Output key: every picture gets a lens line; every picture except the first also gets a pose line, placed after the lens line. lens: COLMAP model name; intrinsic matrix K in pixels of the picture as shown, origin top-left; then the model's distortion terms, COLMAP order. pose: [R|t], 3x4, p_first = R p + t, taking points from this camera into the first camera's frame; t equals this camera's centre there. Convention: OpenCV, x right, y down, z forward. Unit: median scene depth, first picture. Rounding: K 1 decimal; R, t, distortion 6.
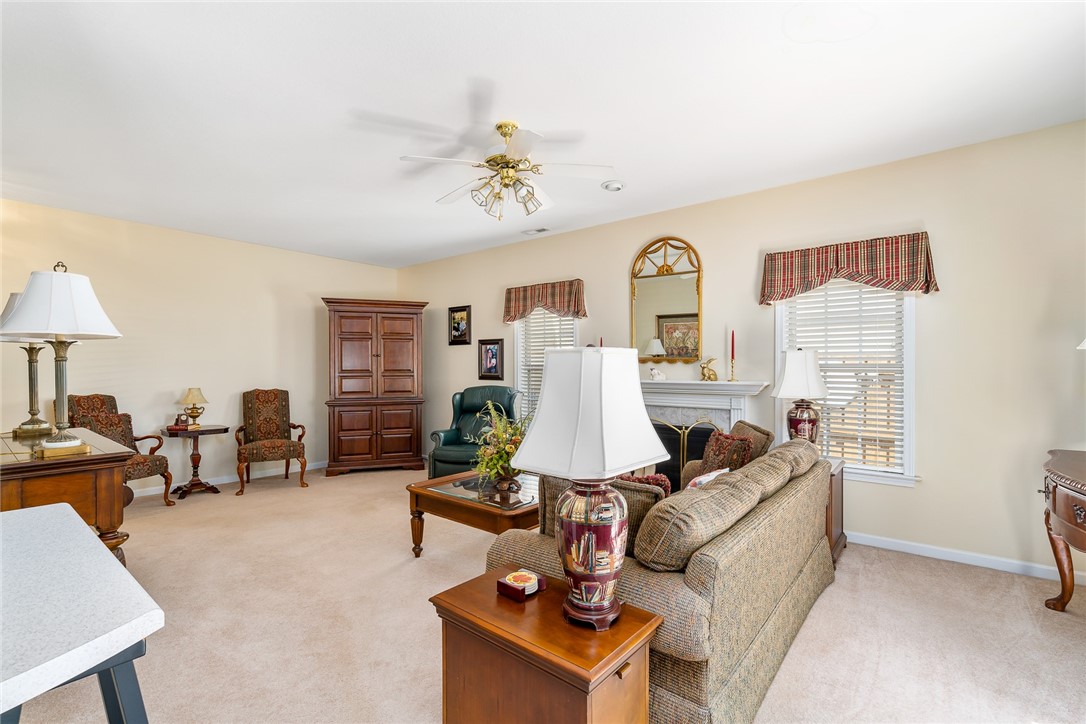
lens RADIAL K [[492.9, 0, 538.0], [0, 492.9, 368.9], [0, 0, 1]] dist [0.001817, -0.000288]
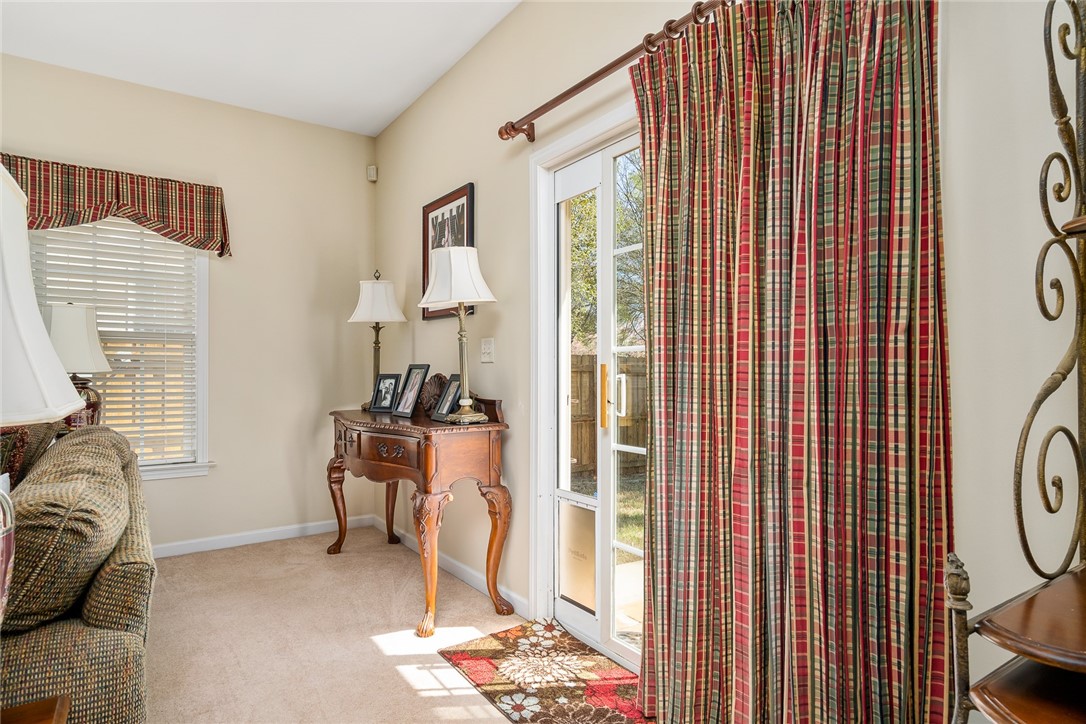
lens RADIAL K [[596.8, 0, 547.5], [0, 596.8, 371.1], [0, 0, 1]] dist [-0.000358, -0.000965]
pose [[0.264005, 0.004601, 0.964510, -0.076505], [0.003390, 0.999978, -0.005698, 0.046419], [-0.964515, 0.004774, 0.263984, 0.098182]]
